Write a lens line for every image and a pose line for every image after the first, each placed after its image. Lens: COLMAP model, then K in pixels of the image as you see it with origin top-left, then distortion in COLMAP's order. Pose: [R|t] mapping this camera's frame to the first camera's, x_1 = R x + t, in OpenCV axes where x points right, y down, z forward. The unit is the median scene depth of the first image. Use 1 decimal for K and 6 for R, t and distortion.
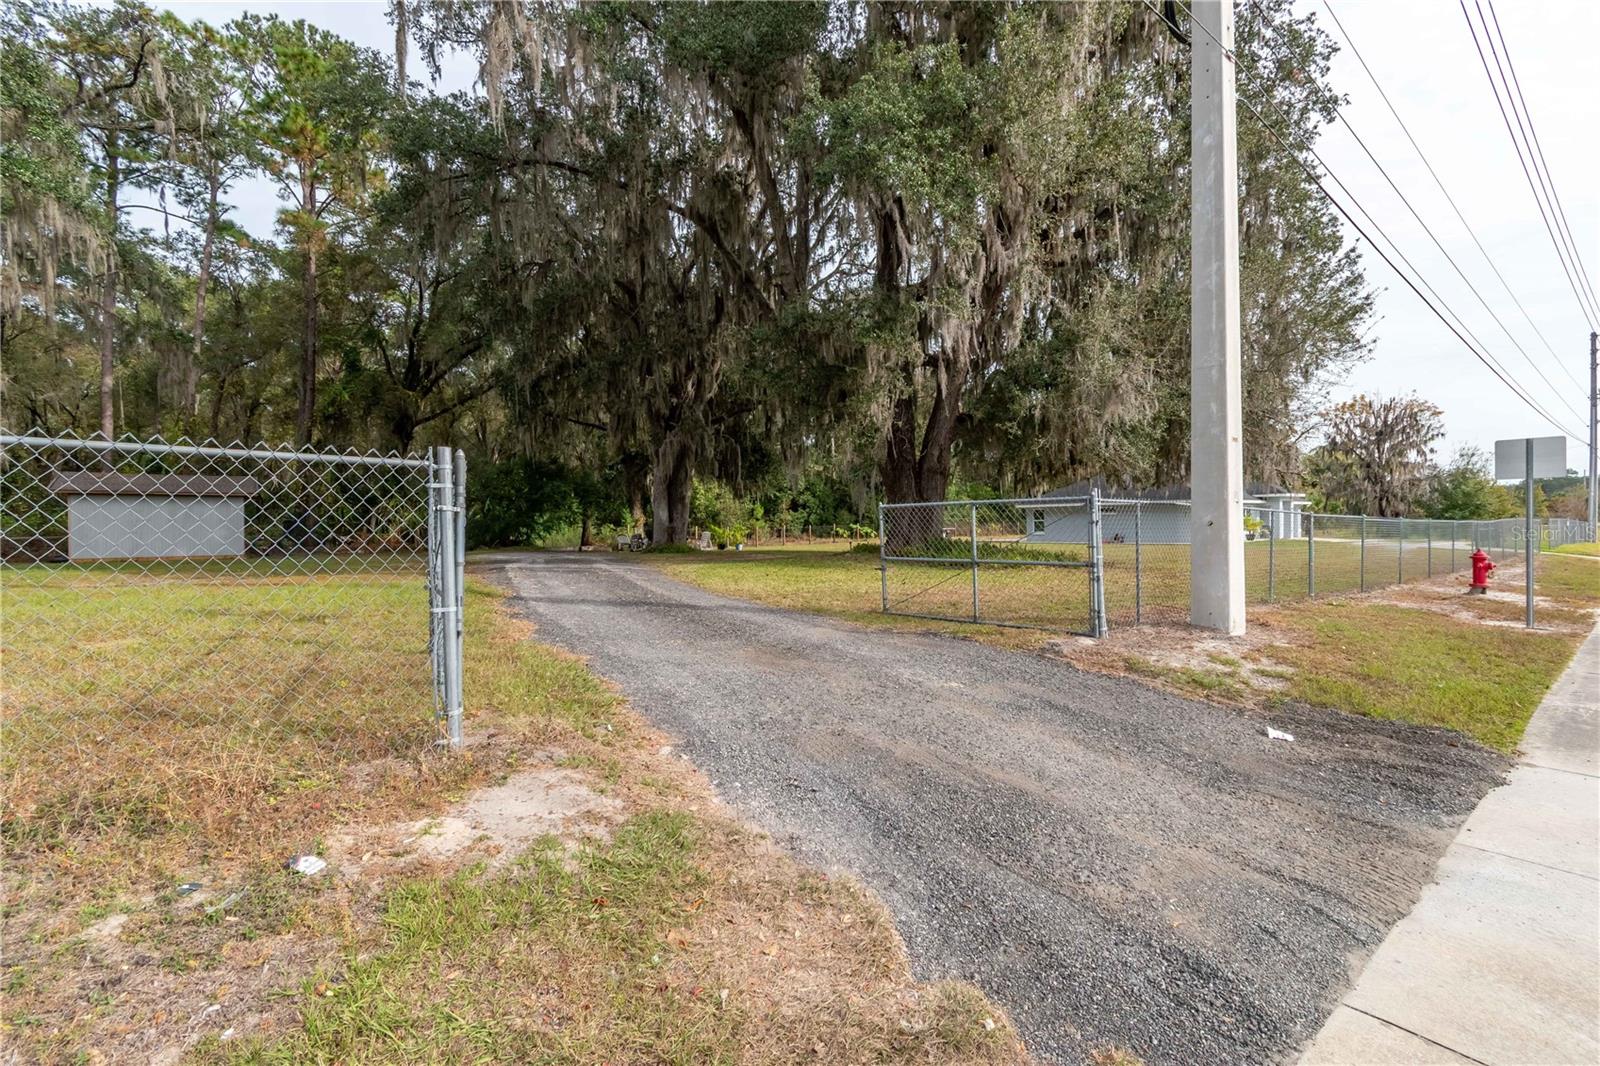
lens RADIAL K [[696.0, 0, 801.5], [0, 696.0, 523.8], [0, 0, 1]] dist [0.000457, 0.000039]
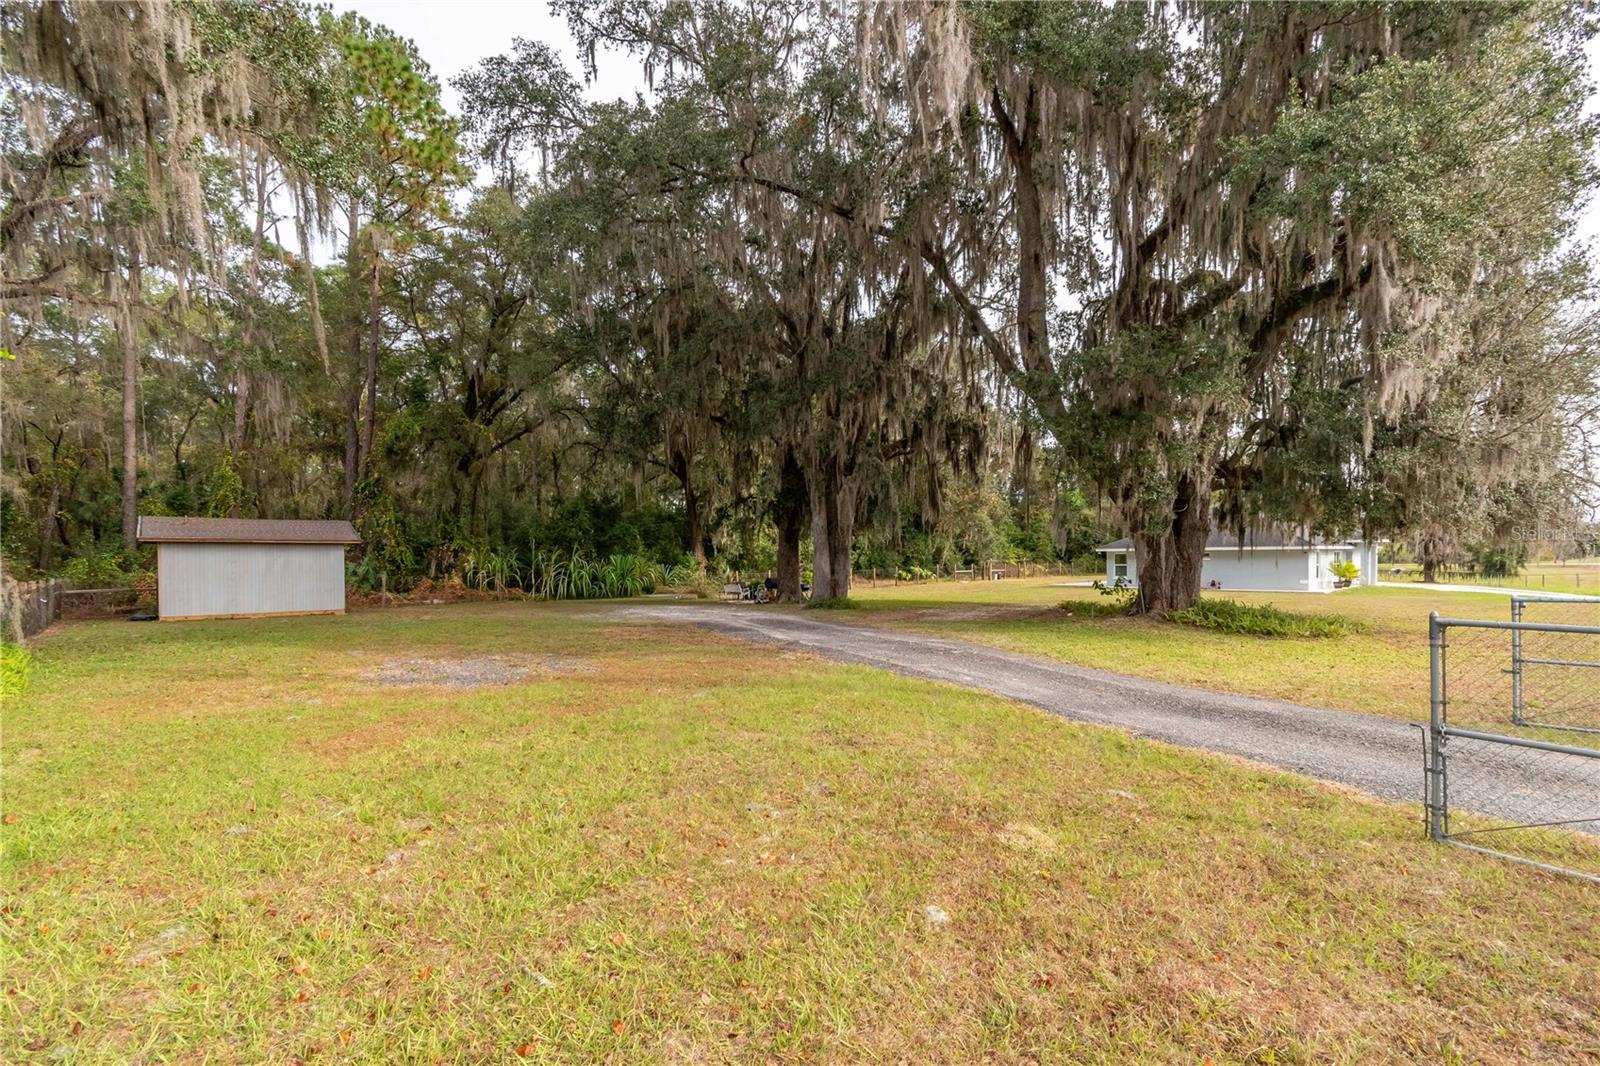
lens RADIAL K [[716.5, 0, 804.1], [0, 716.5, 541.8], [0, 0, 1]] dist [-0.000722, -0.000110]
pose [[0.997909, 0.004866, 0.064446, -0.173035], [-0.003546, 0.999782, -0.020579, -0.015566], [-0.064532, 0.020307, 0.997709, 0.042805]]
